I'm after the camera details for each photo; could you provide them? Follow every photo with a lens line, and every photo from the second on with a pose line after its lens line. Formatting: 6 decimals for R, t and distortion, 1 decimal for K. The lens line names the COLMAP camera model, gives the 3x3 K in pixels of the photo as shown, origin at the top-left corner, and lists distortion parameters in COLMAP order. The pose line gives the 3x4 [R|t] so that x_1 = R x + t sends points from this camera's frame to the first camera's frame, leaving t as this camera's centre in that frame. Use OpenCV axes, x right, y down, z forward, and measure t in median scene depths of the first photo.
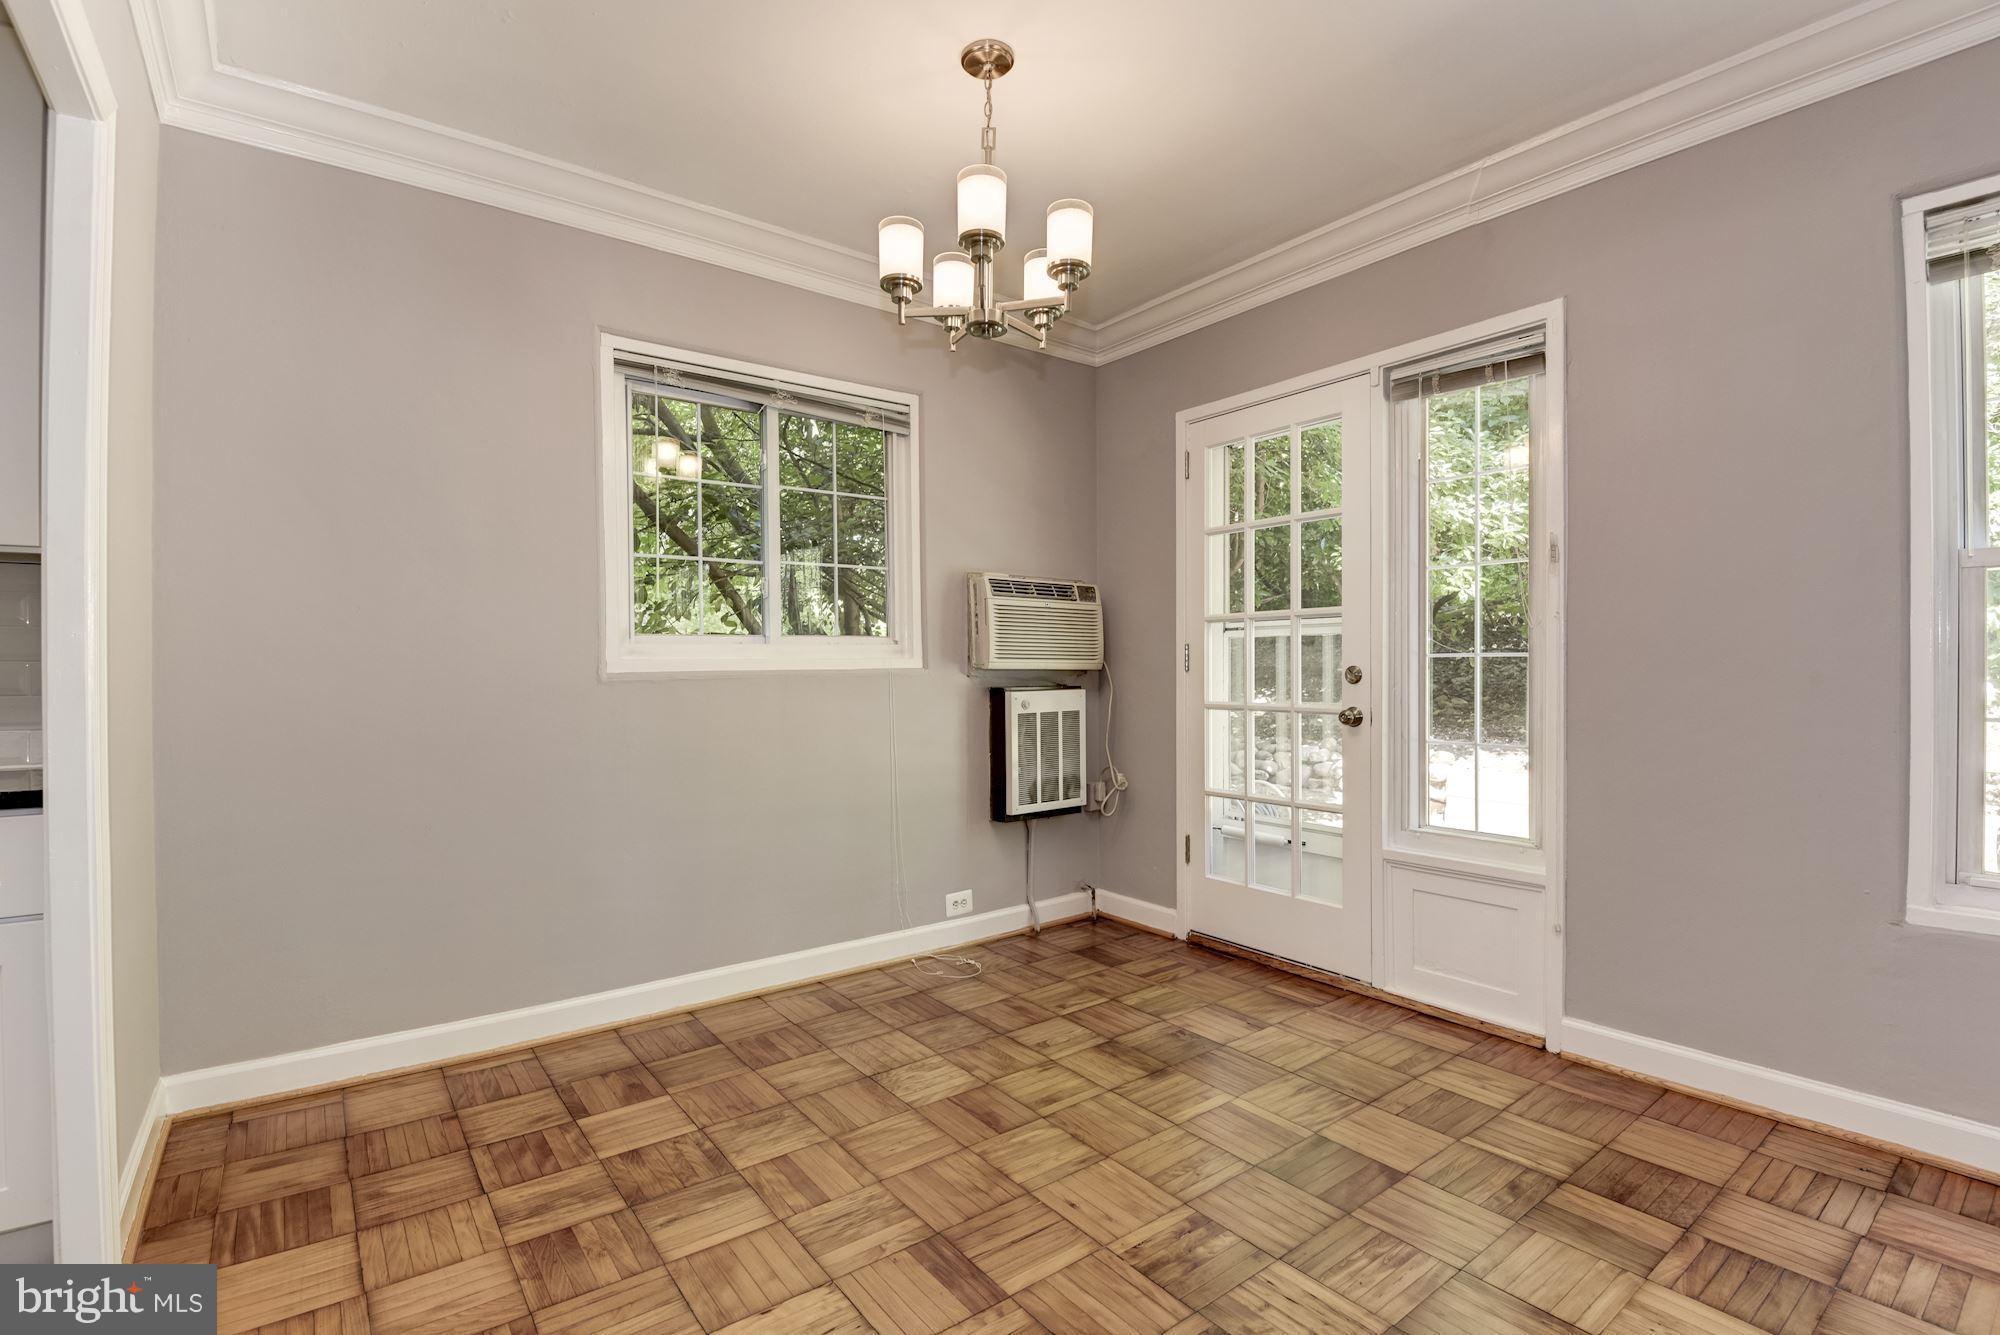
lens RADIAL K [[905.4, 0, 1013.0], [0, 905.4, 671.4], [0, 0, 1]] dist [0.001653, -0.017616]
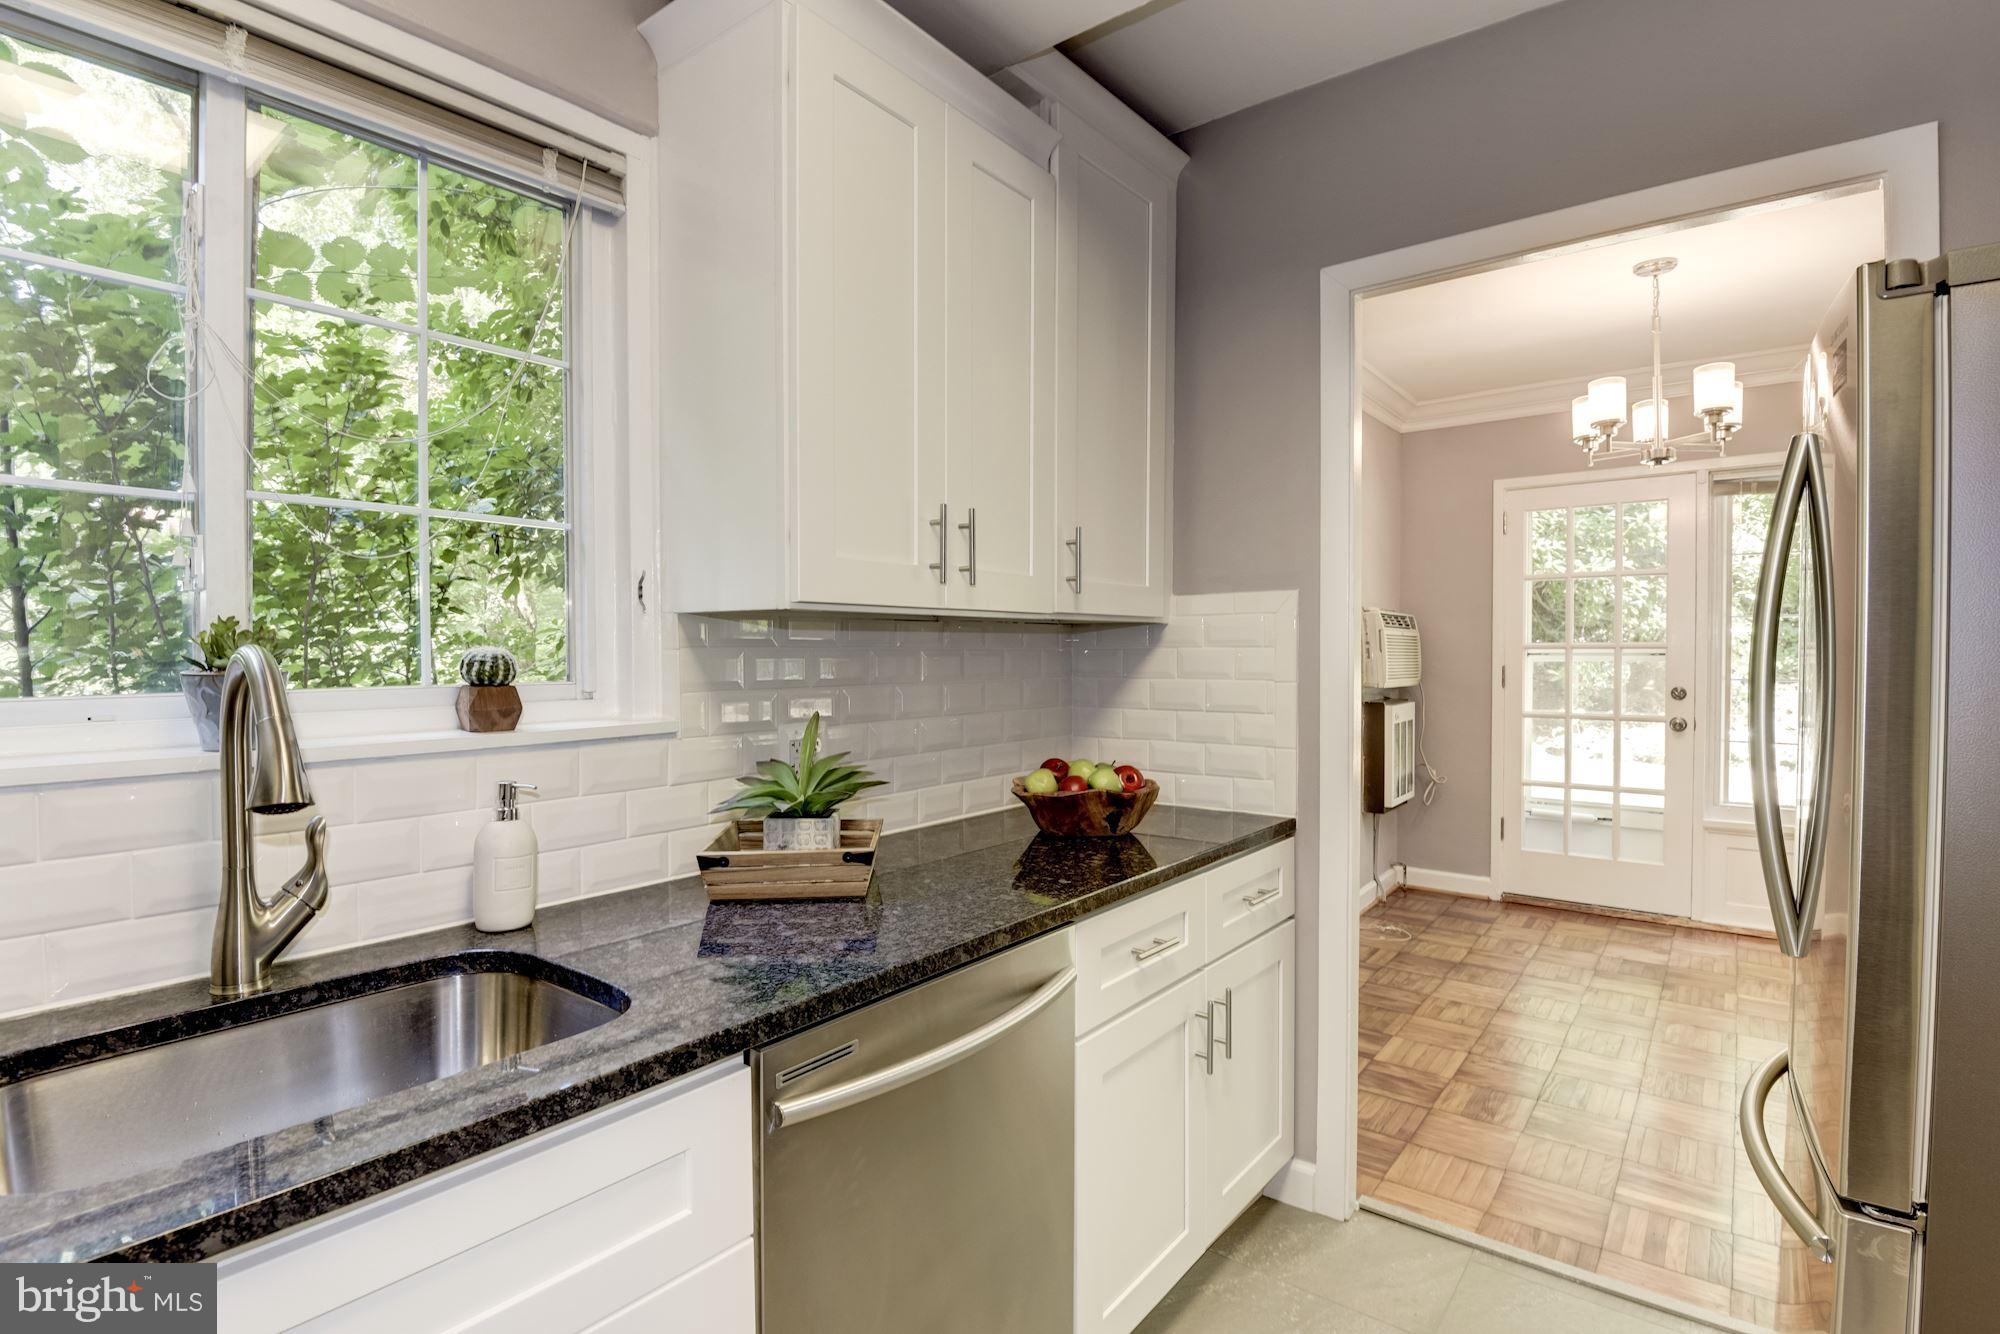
lens RADIAL K [[983.9, 0, 902.6], [0, 983.9, 669.3], [0, 0, 1]] dist [0.002407, -0.015658]
pose [[0.962843, 0.000475, 0.270061, -1.077661], [-0.003476, 0.999937, 0.010632, -0.041413], [-0.270039, -0.011176, 0.962784, -0.095780]]
